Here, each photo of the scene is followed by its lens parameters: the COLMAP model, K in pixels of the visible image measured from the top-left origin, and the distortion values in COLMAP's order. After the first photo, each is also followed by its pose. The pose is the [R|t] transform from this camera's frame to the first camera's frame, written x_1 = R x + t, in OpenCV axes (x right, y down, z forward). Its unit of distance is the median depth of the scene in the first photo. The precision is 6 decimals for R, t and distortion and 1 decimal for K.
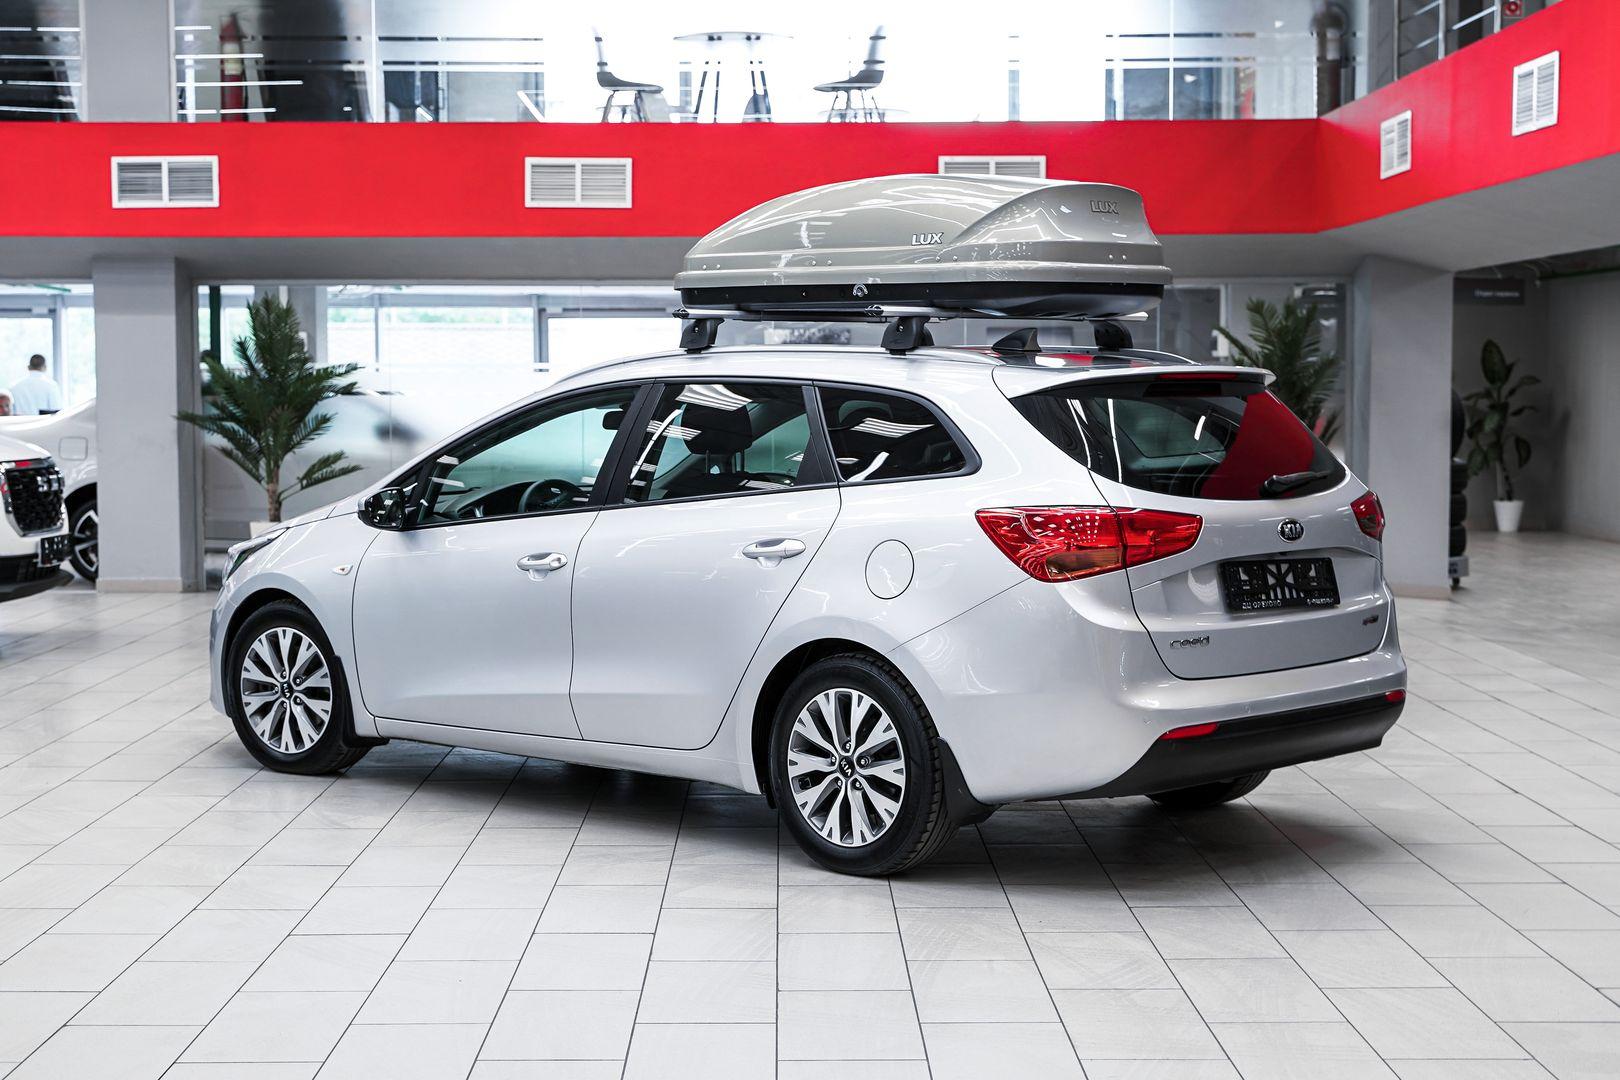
lens RADIAL K [[2228.3, 0, 819.0], [0, 2228.3, 544.2], [0, 0, 1]] dist [0.044399, 0.000000]
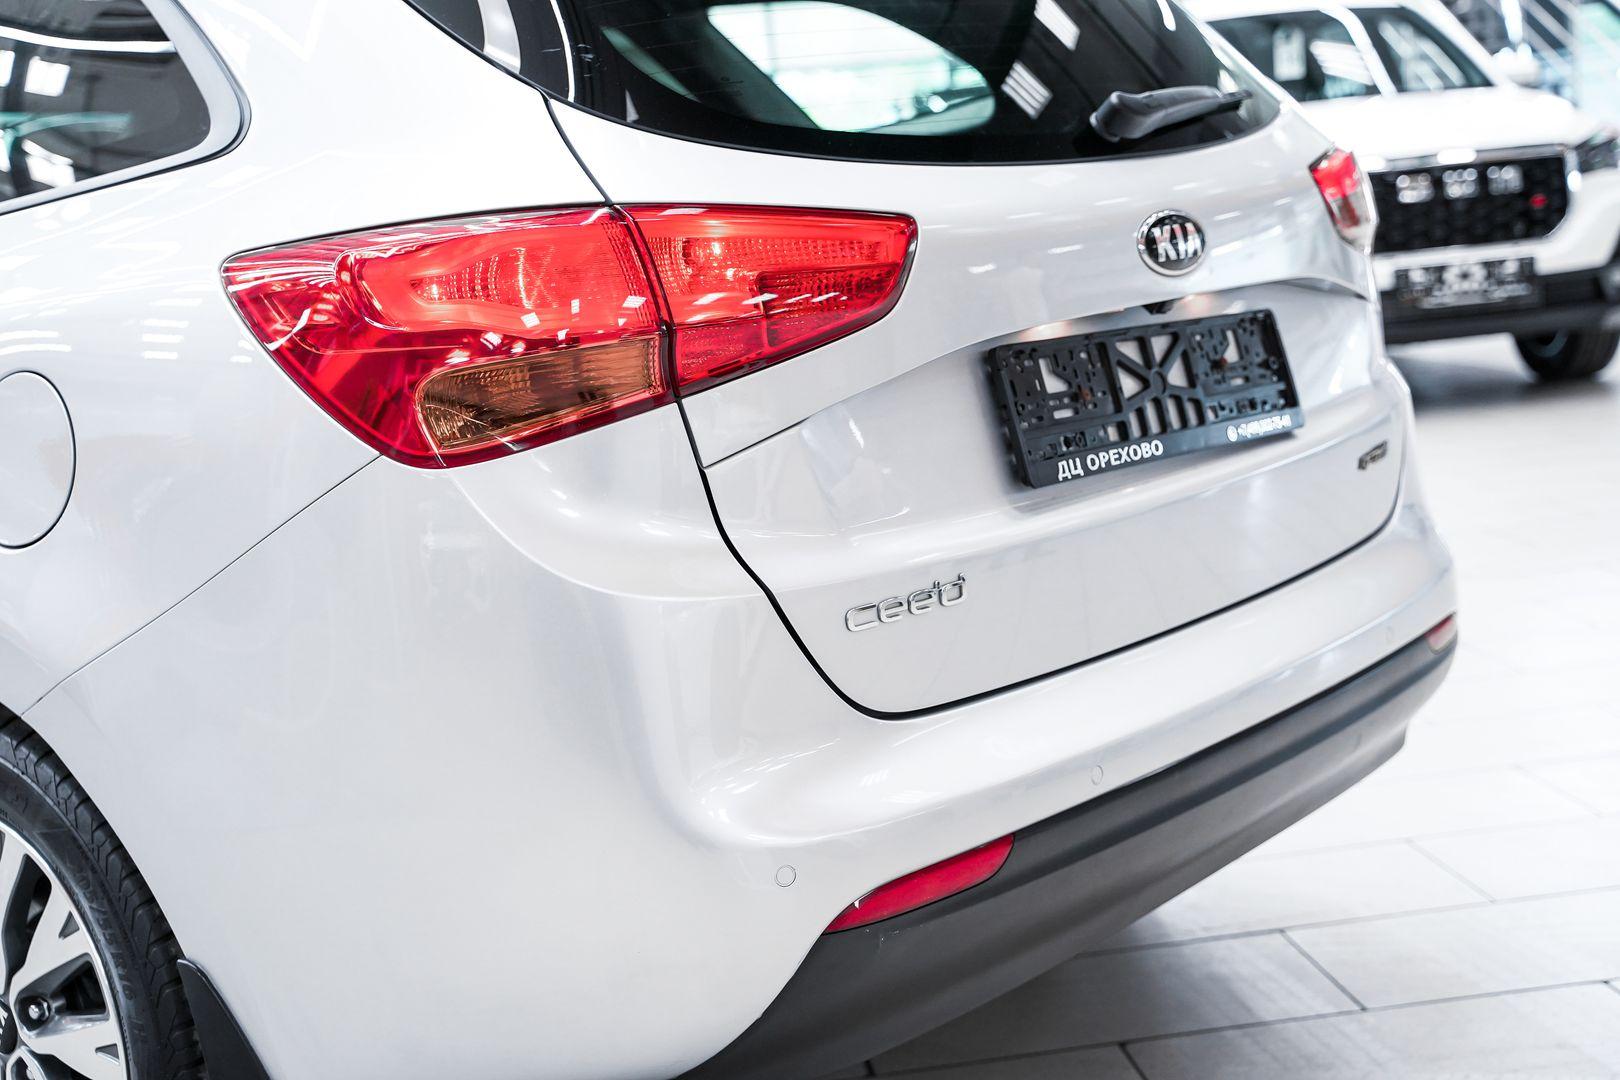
lens RADIAL K [[2477.5, 0, 809.9], [0, 2477.5, 541.8], [0, 0, 1]] dist [0.057189, 0.000000]
pose [[0.991967, -0.101000, 0.076166, 0.045062], [0.094888, 0.992269, 0.079991, 0.001623], [-0.083656, -0.072121, 0.993881, 0.230046]]
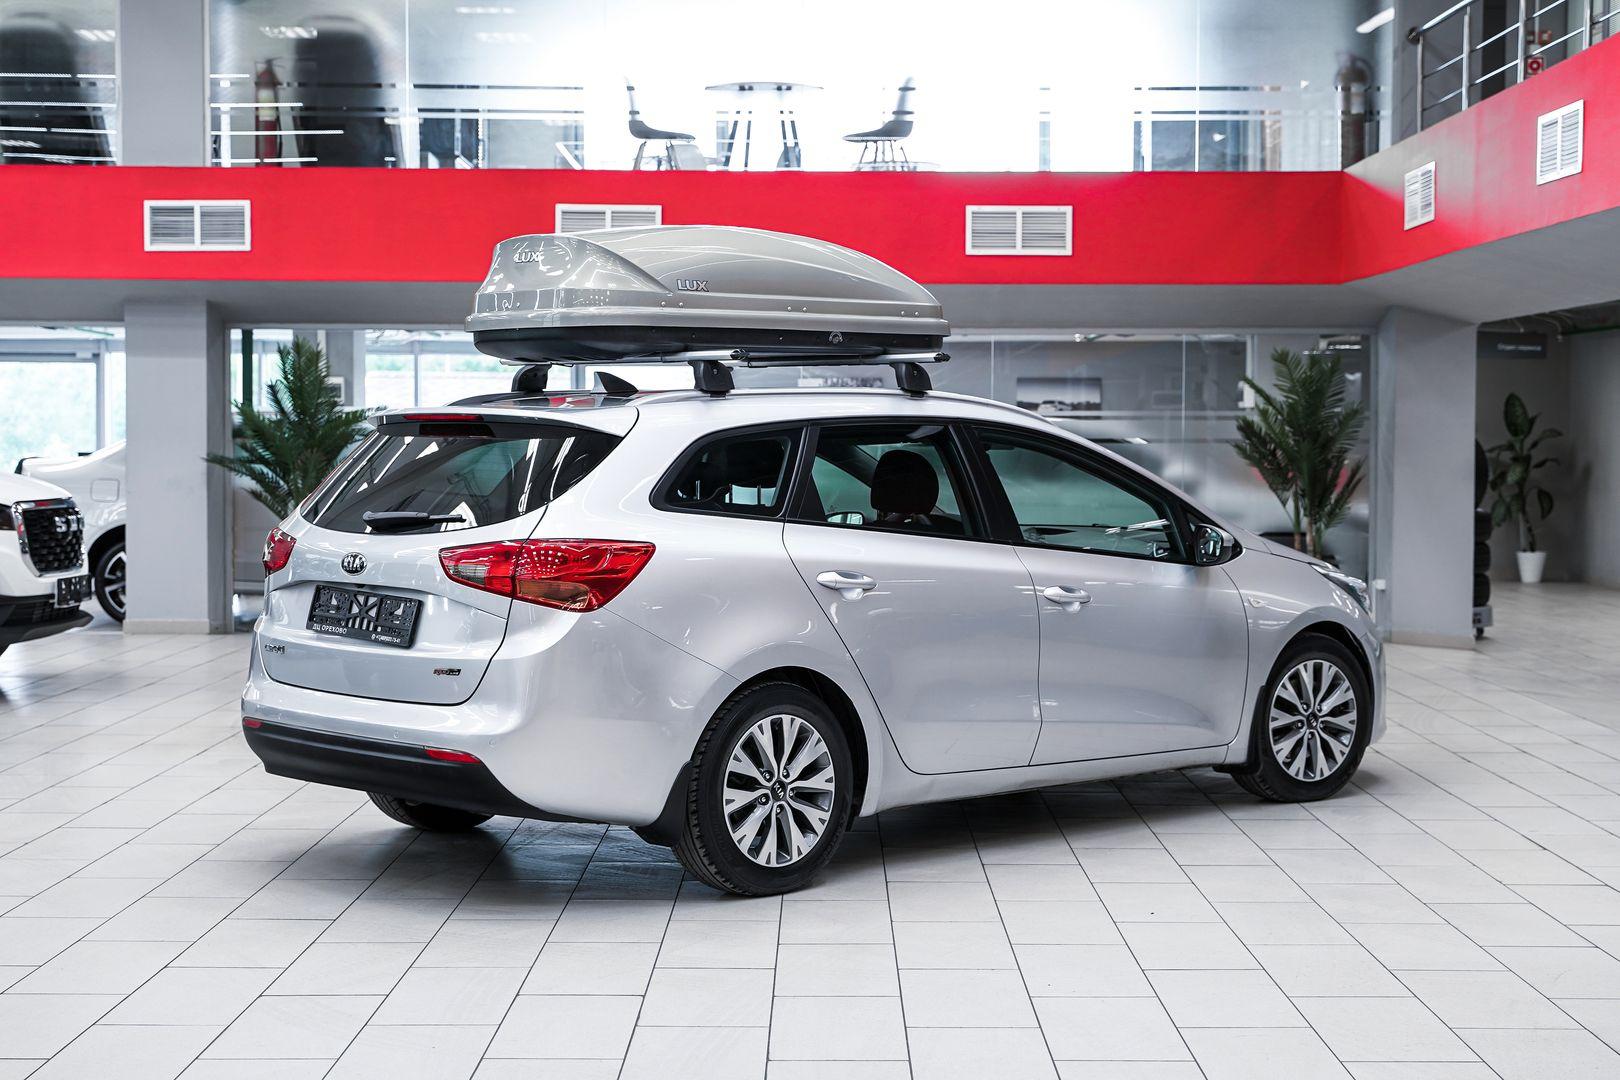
lens RADIAL K [[2360.9, 0, 817.0], [0, 2360.9, 527.2], [0, 0, 1]] dist [0.045565, 0.000000]
pose [[0.999974, 0.006557, 0.002900, -0.016159], [-0.006481, 0.999650, -0.025632, -0.000860], [-0.003067, 0.025612, 0.999667, -0.064000]]
